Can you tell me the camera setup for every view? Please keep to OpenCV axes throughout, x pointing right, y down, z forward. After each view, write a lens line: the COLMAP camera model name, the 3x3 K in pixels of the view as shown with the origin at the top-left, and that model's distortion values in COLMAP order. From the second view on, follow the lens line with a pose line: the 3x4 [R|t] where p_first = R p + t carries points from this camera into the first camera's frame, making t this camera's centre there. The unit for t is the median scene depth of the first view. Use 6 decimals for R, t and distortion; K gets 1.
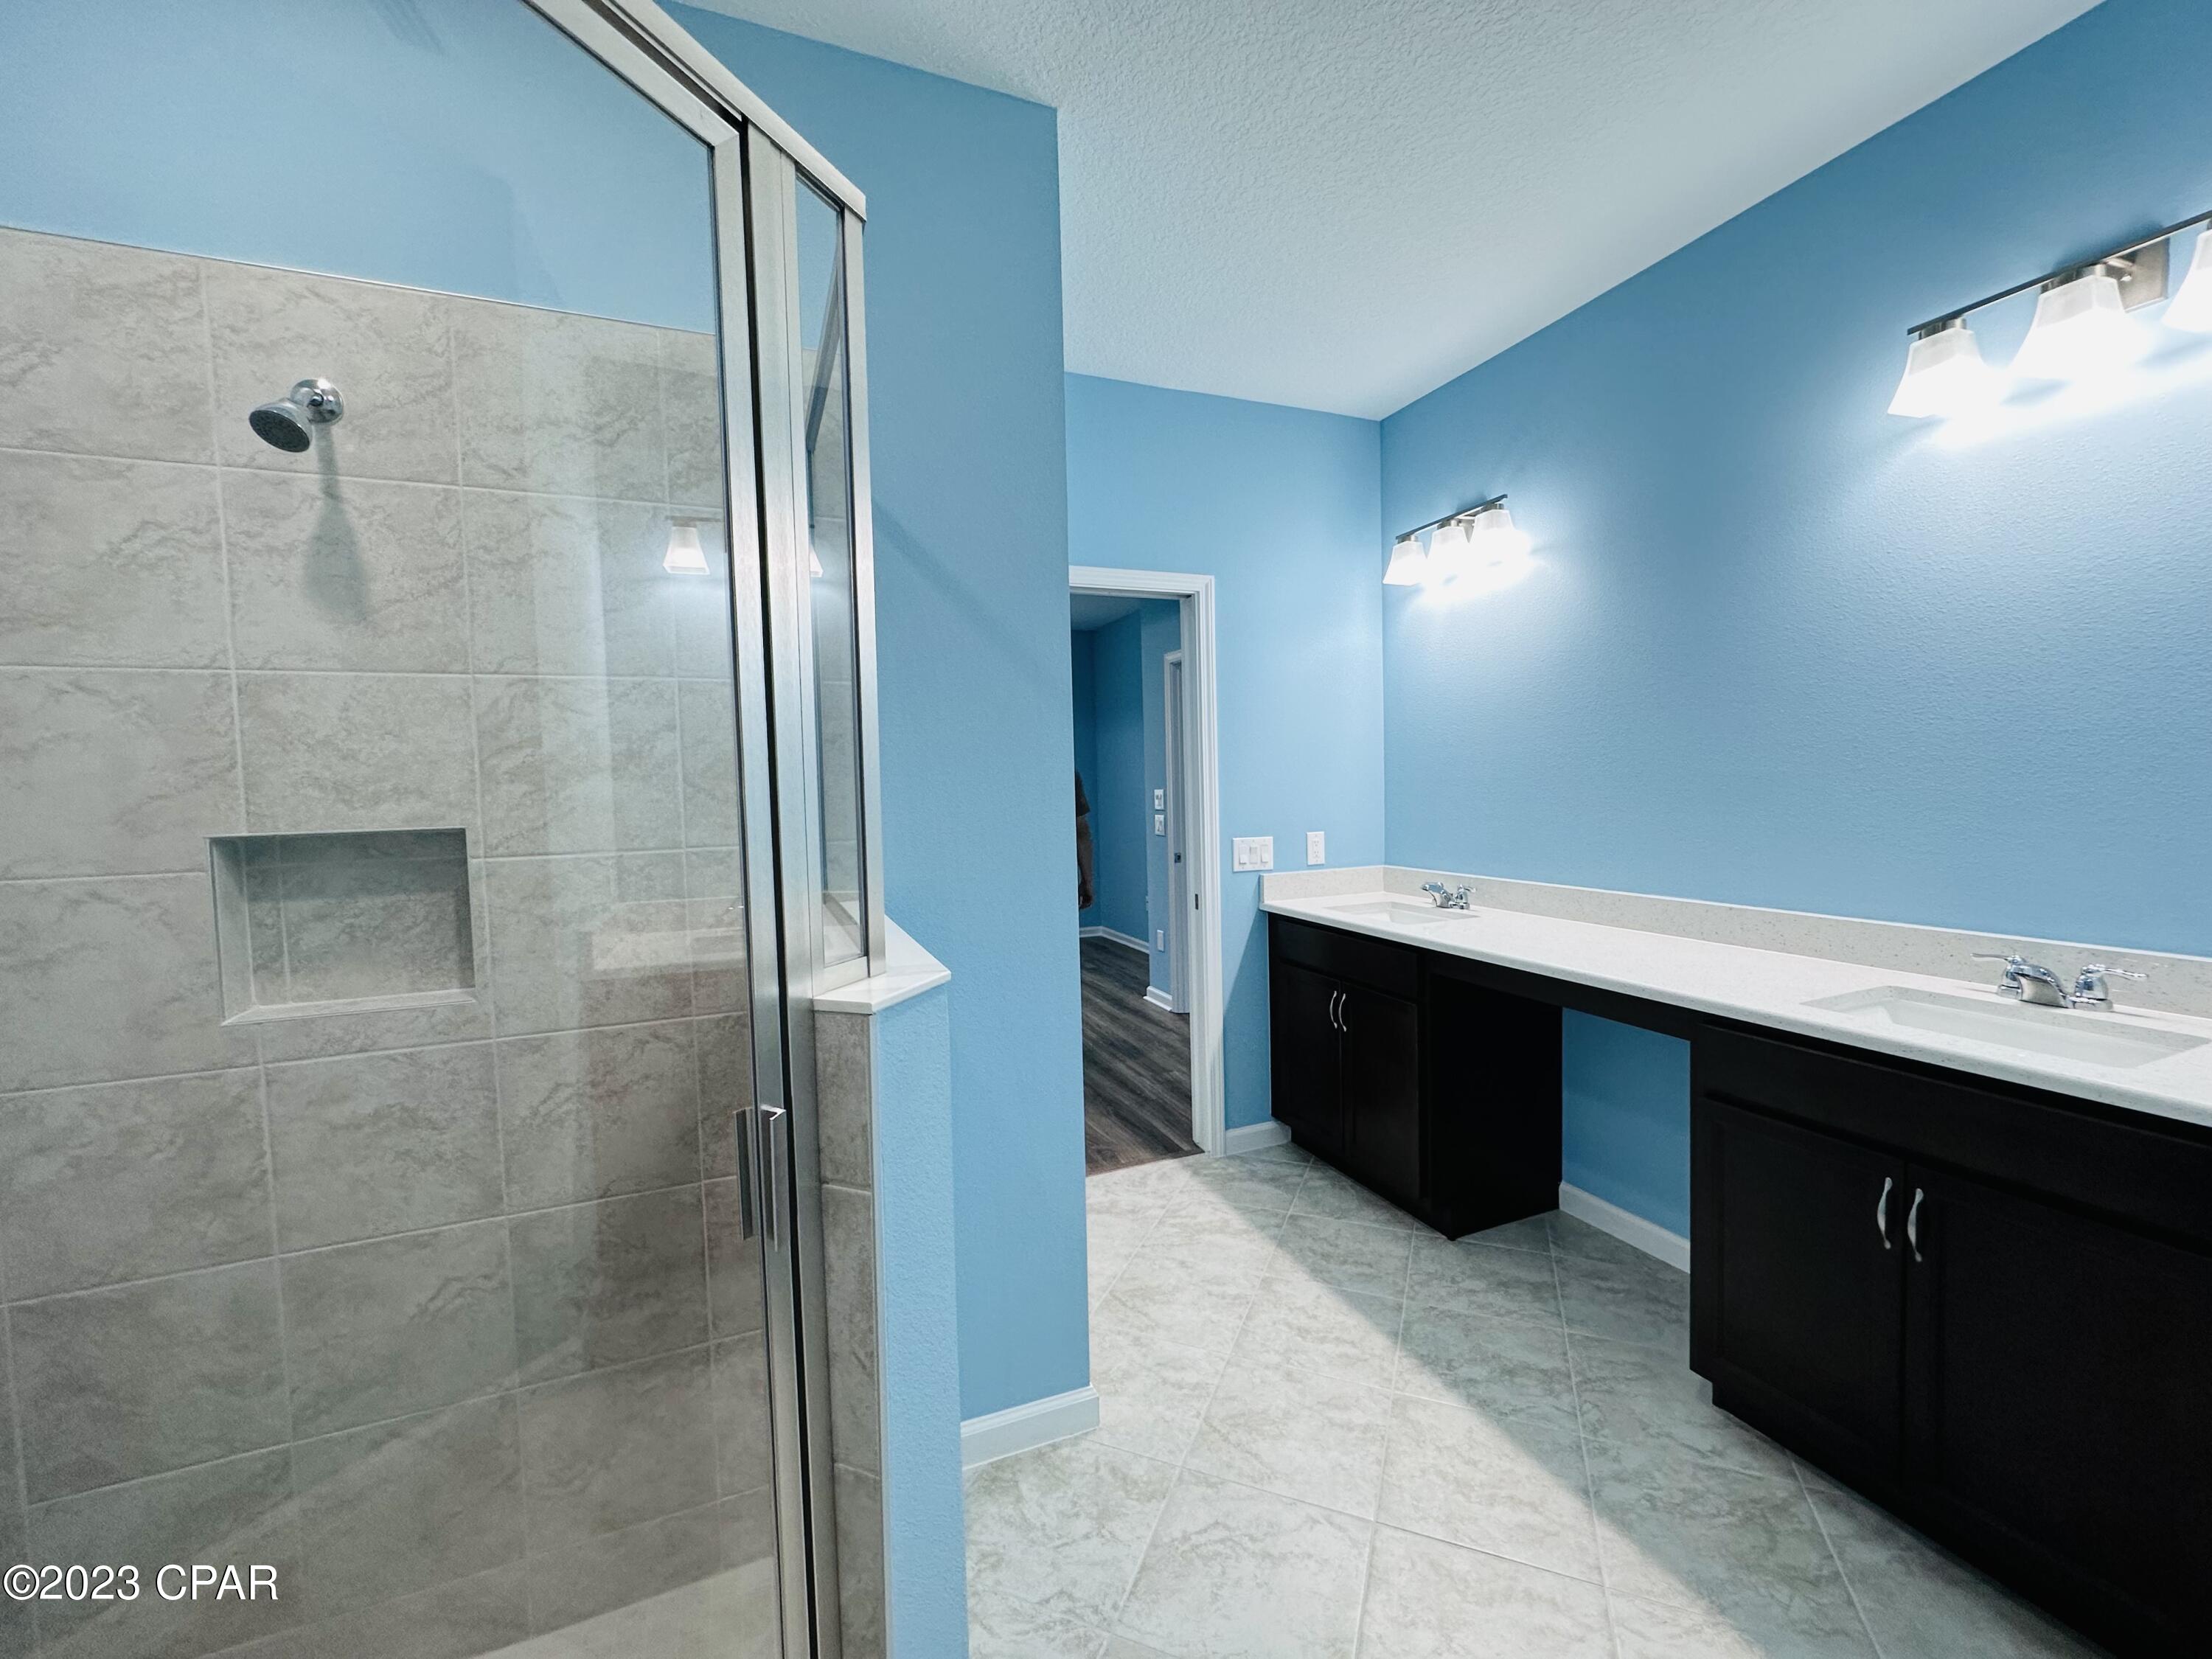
lens RADIAL K [[885.8, 0, 1101.6], [0, 885.8, 829.7], [0, 0, 1]] dist [-0.003053, 0.000209]
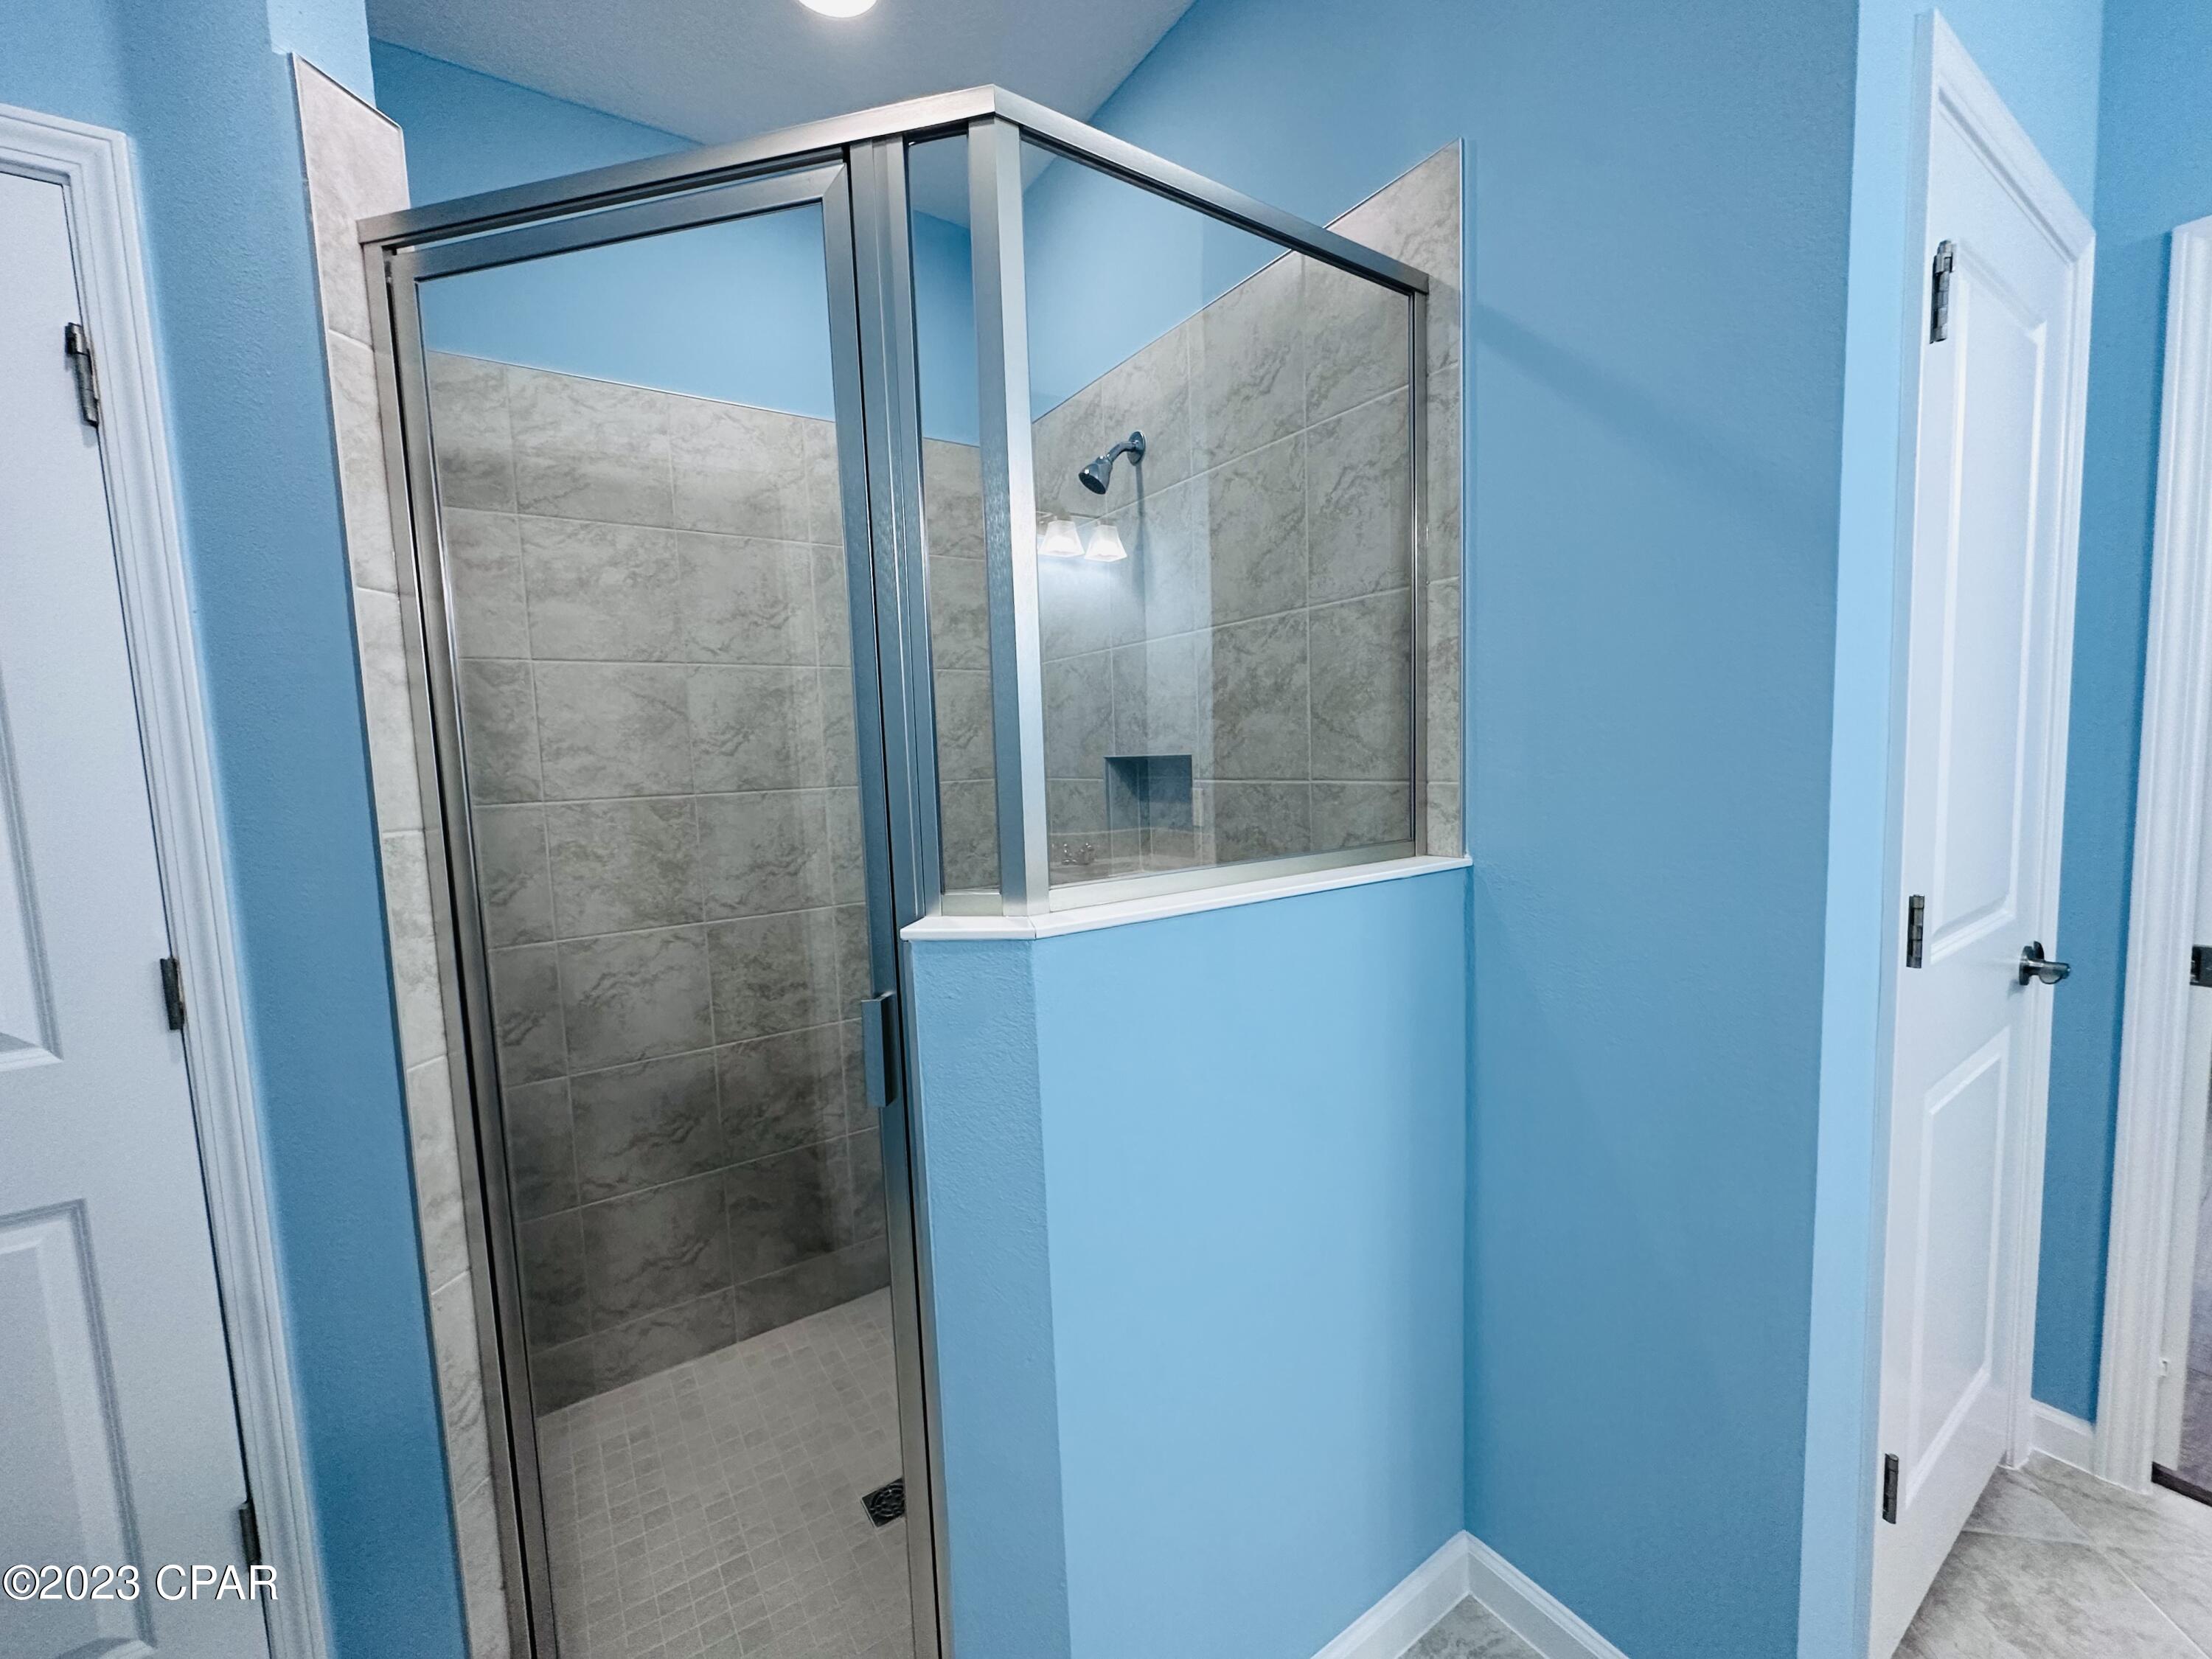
lens RADIAL K [[885.8, 0, 1101.6], [0, 885.8, 829.7], [0, 0, 1]] dist [-0.003053, 0.000209]
pose [[0.196987, 0.105594, -0.974703, 0.526201], [-0.019749, 0.994409, 0.103738, -0.025794], [0.980207, -0.001186, 0.197971, 0.655535]]
